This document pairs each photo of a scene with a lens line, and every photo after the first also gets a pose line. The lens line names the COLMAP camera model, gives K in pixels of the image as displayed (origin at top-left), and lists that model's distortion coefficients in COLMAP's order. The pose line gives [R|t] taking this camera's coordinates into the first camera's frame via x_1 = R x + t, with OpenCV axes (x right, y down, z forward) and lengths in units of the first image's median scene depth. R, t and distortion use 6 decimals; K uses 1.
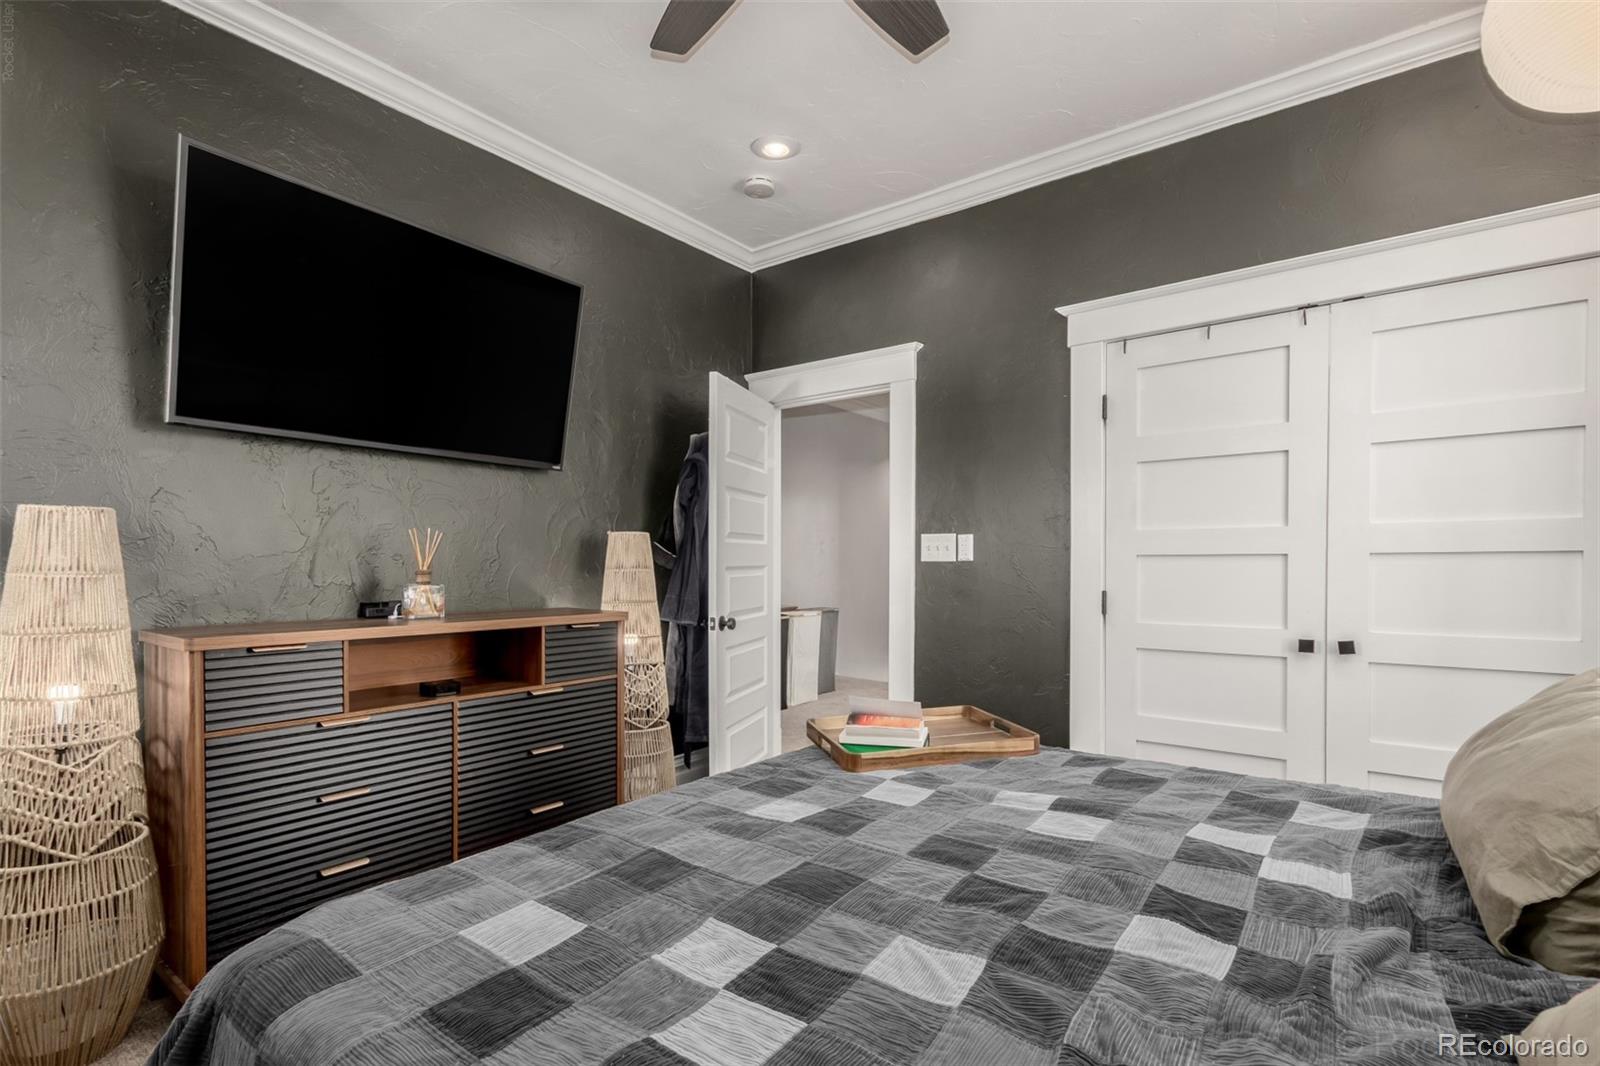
lens RADIAL K [[747.1, 0, 782.7], [0, 747.1, 570.2], [0, 0, 1]] dist [0.007205, -0.004824]
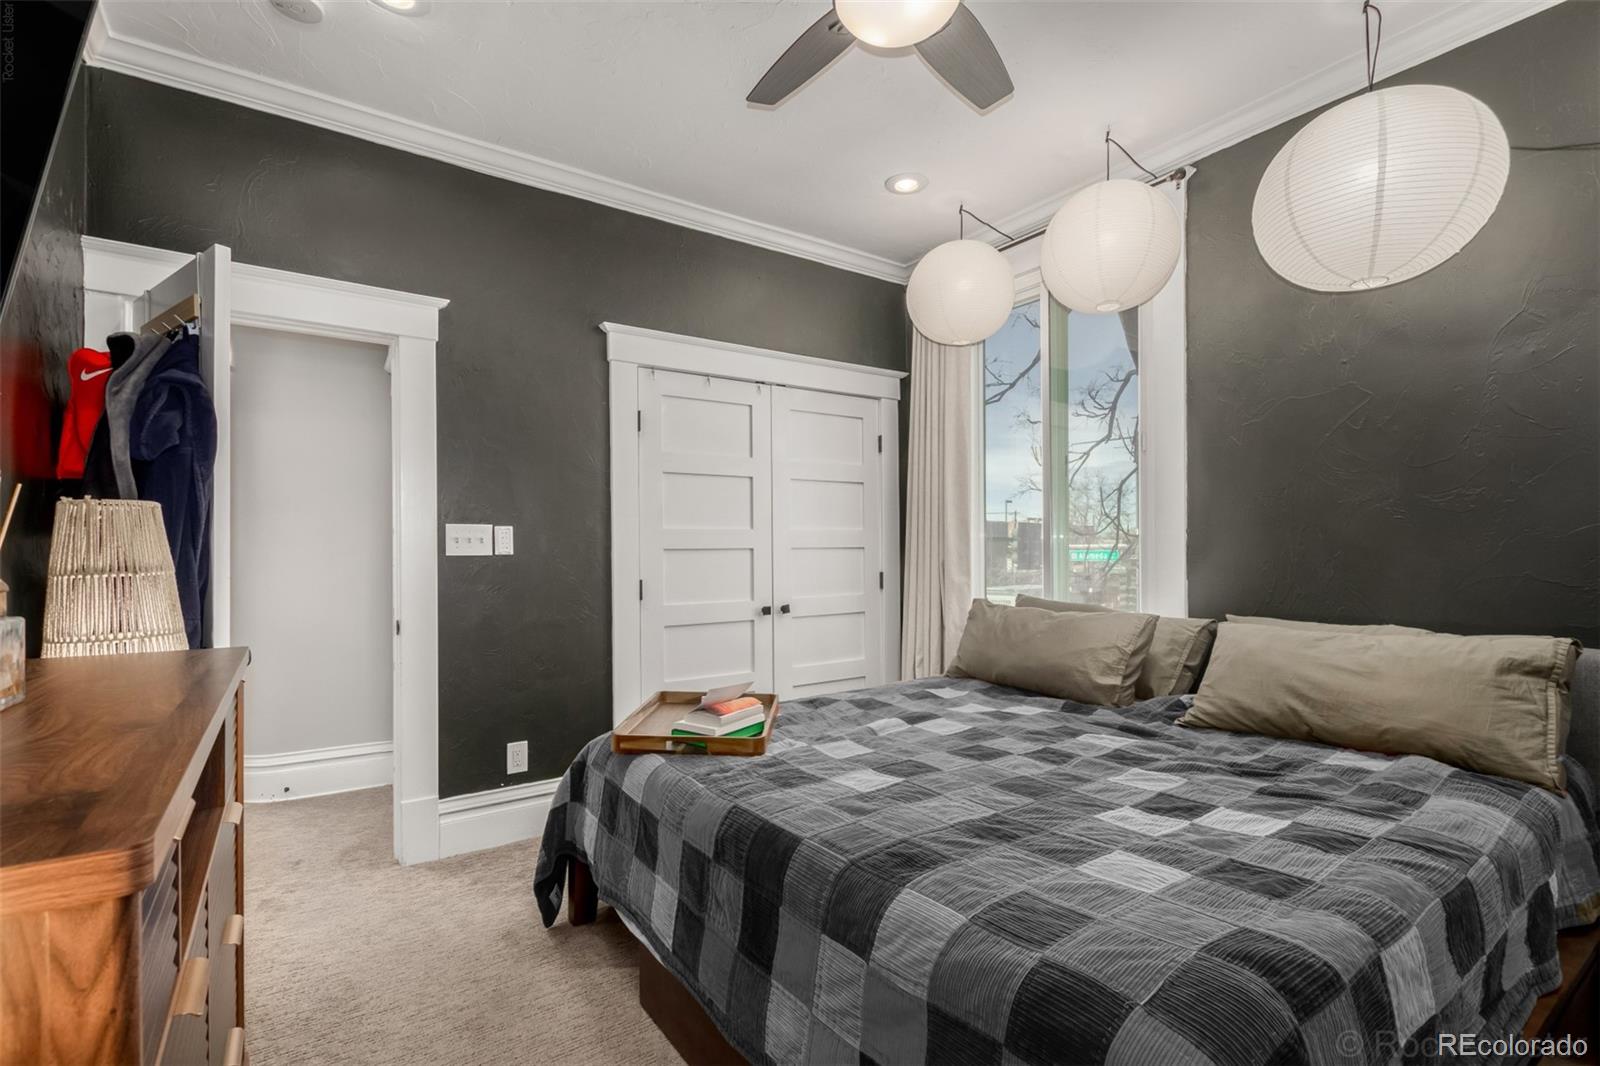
lens RADIAL K [[747.1, 0, 801.9], [0, 747.1, 538.3], [0, 0, 1]] dist [0.007205, -0.004824]
pose [[0.299448, 0.018637, 0.953931, -0.690133], [0.018843, 0.999499, -0.025443, -0.002929], [-0.953927, 0.025594, 0.298947, 0.488604]]
